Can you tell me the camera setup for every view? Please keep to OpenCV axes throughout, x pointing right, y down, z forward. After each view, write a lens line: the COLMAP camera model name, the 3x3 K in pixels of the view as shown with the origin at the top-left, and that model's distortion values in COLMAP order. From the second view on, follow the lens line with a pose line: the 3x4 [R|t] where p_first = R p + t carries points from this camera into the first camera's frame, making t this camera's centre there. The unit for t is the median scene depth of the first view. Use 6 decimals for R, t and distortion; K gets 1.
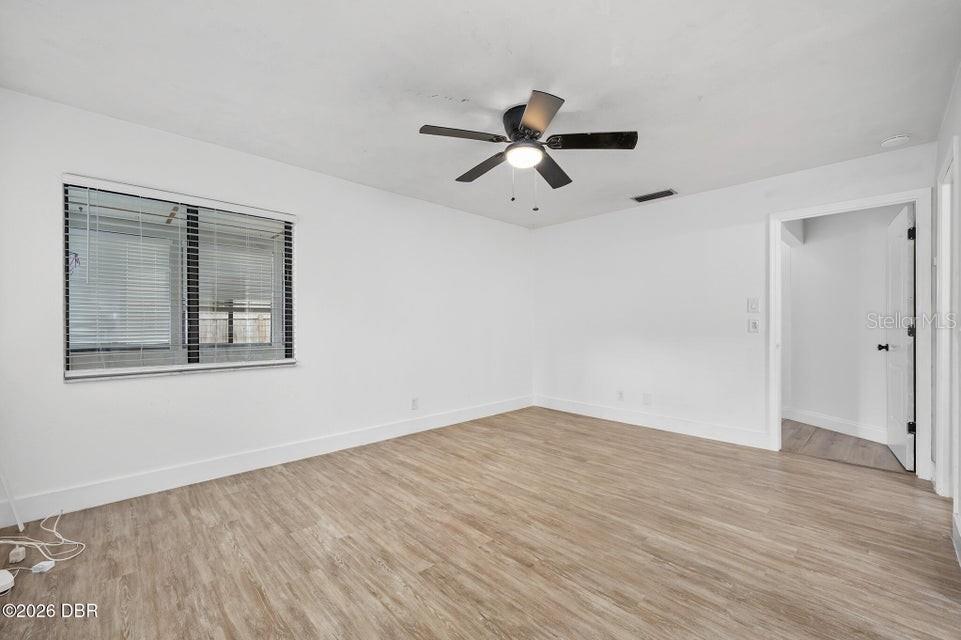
lens RADIAL K [[384.1, 0, 484.3], [0, 384.1, 329.3], [0, 0, 1]] dist [0.001494, 0.000258]
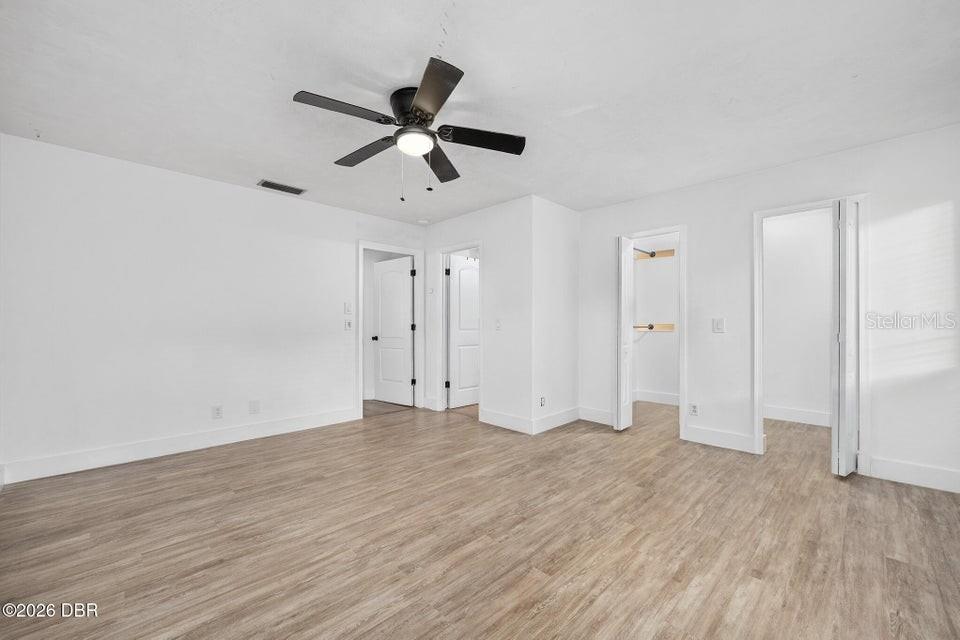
lens RADIAL K [[392.5, 0, 471.5], [0, 392.5, 328.3], [0, 0, 1]] dist [0.000107, 0.000046]
pose [[0.001886, -0.008814, 0.999959, -0.790340], [0.010929, 0.999902, 0.008793, -0.006302], [-0.999938, 0.010912, 0.001982, 0.806265]]
